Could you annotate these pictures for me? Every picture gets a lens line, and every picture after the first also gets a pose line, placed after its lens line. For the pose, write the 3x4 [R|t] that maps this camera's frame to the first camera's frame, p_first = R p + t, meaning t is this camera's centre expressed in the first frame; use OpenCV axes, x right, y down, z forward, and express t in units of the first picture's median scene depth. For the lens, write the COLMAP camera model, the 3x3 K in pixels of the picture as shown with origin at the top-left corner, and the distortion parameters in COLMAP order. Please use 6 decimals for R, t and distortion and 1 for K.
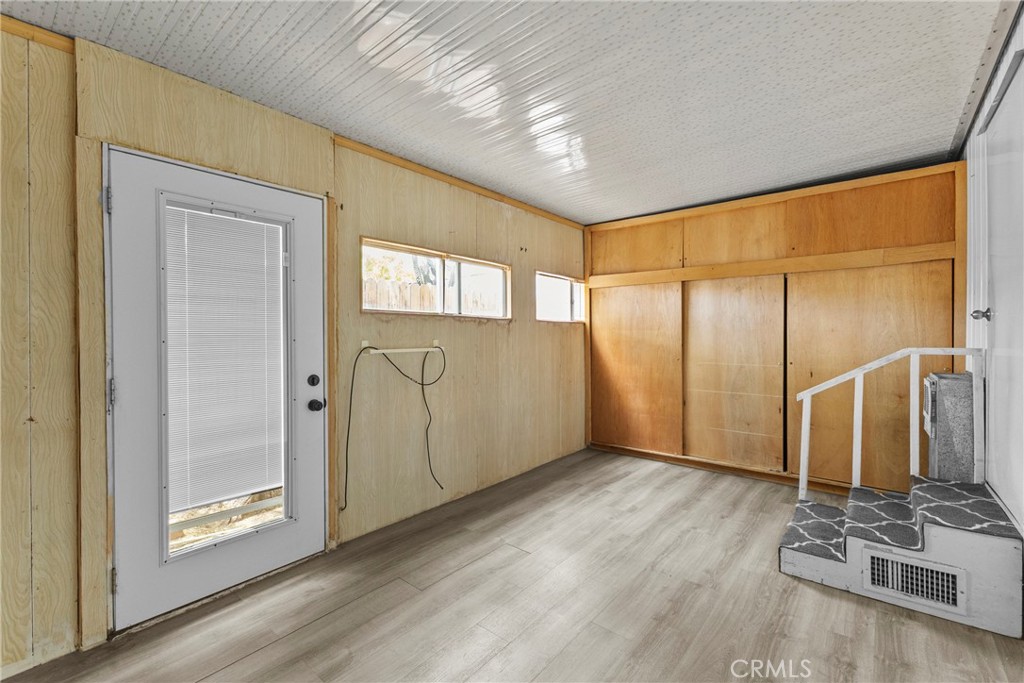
lens RADIAL K [[447.3, 0, 516.6], [0, 447.3, 337.9], [0, 0, 1]] dist [0.002919, -0.001107]
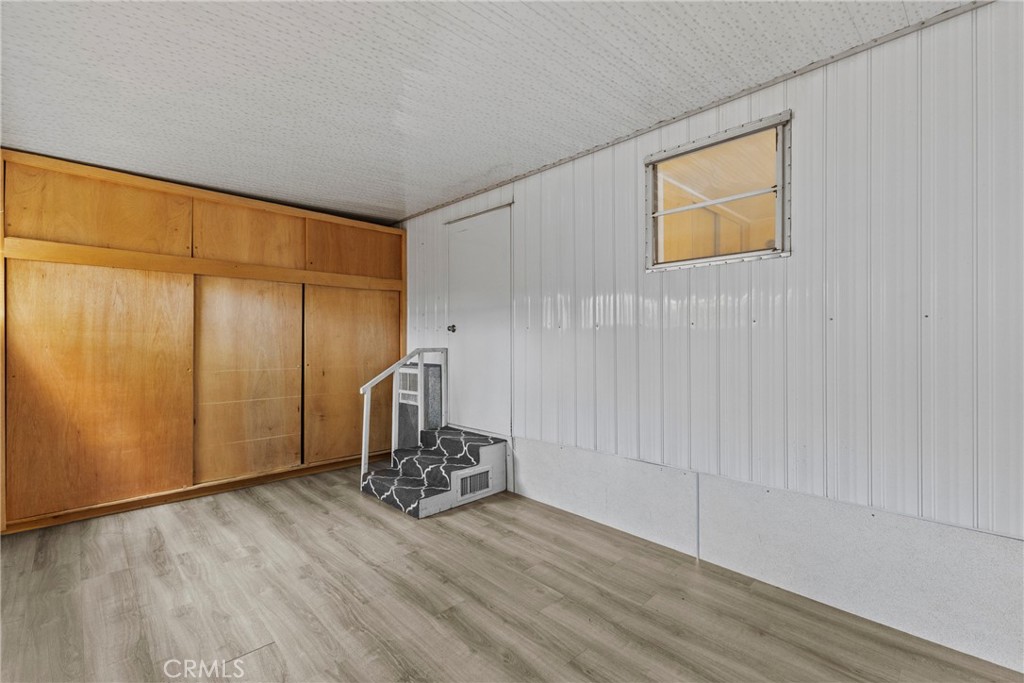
lens RADIAL K [[447.3, 0, 517.8], [0, 447.3, 341.0], [0, 0, 1]] dist [0.002919, -0.001107]
pose [[0.100106, 0.000256, 0.994977, -0.429270], [0.003201, 0.999995, -0.000579, -0.000755], [-0.994972, 0.003243, 0.100105, 0.355971]]
